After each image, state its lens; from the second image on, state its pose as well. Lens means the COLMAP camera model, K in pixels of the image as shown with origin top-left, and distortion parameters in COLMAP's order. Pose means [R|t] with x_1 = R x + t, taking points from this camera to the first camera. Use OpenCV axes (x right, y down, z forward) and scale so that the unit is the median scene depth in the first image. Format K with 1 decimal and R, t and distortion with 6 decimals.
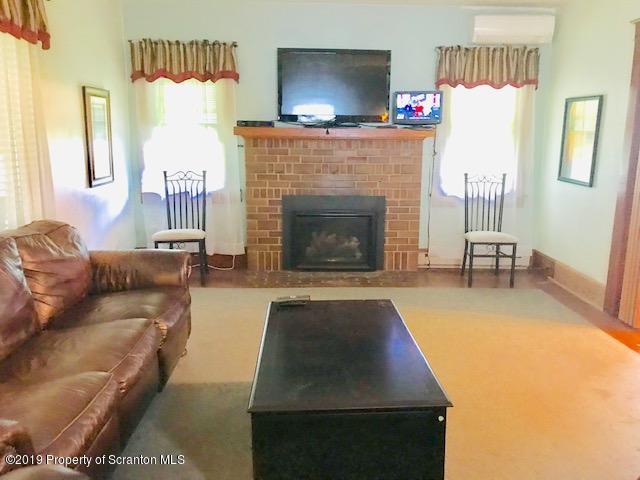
lens RADIAL K [[532.0, 0, 320.0], [0, 532.0, 240.0], [0, 0, 1]] dist [0.006262, 0.008599]
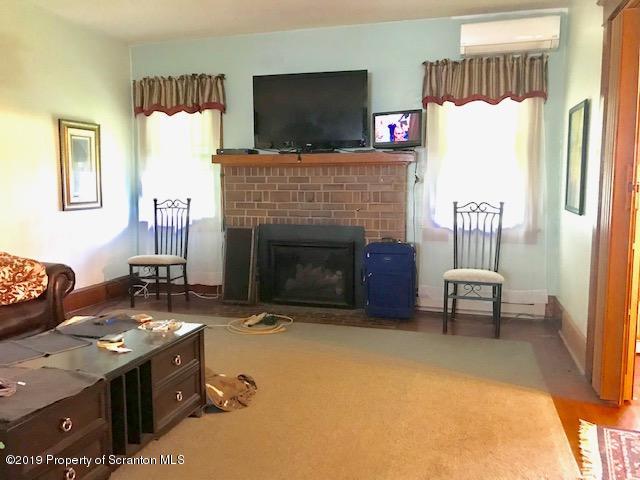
lens RADIAL K [[520.1, 0, 320.0], [0, 520.1, 240.0], [0, 0, 1]] dist [-0.004140, -0.006505]
pose [[0.949003, 0.023768, -0.314371, 0.338673], [-0.051496, 0.995448, -0.080192, 0.015952], [0.311034, 0.092291, 0.945907, 0.141215]]
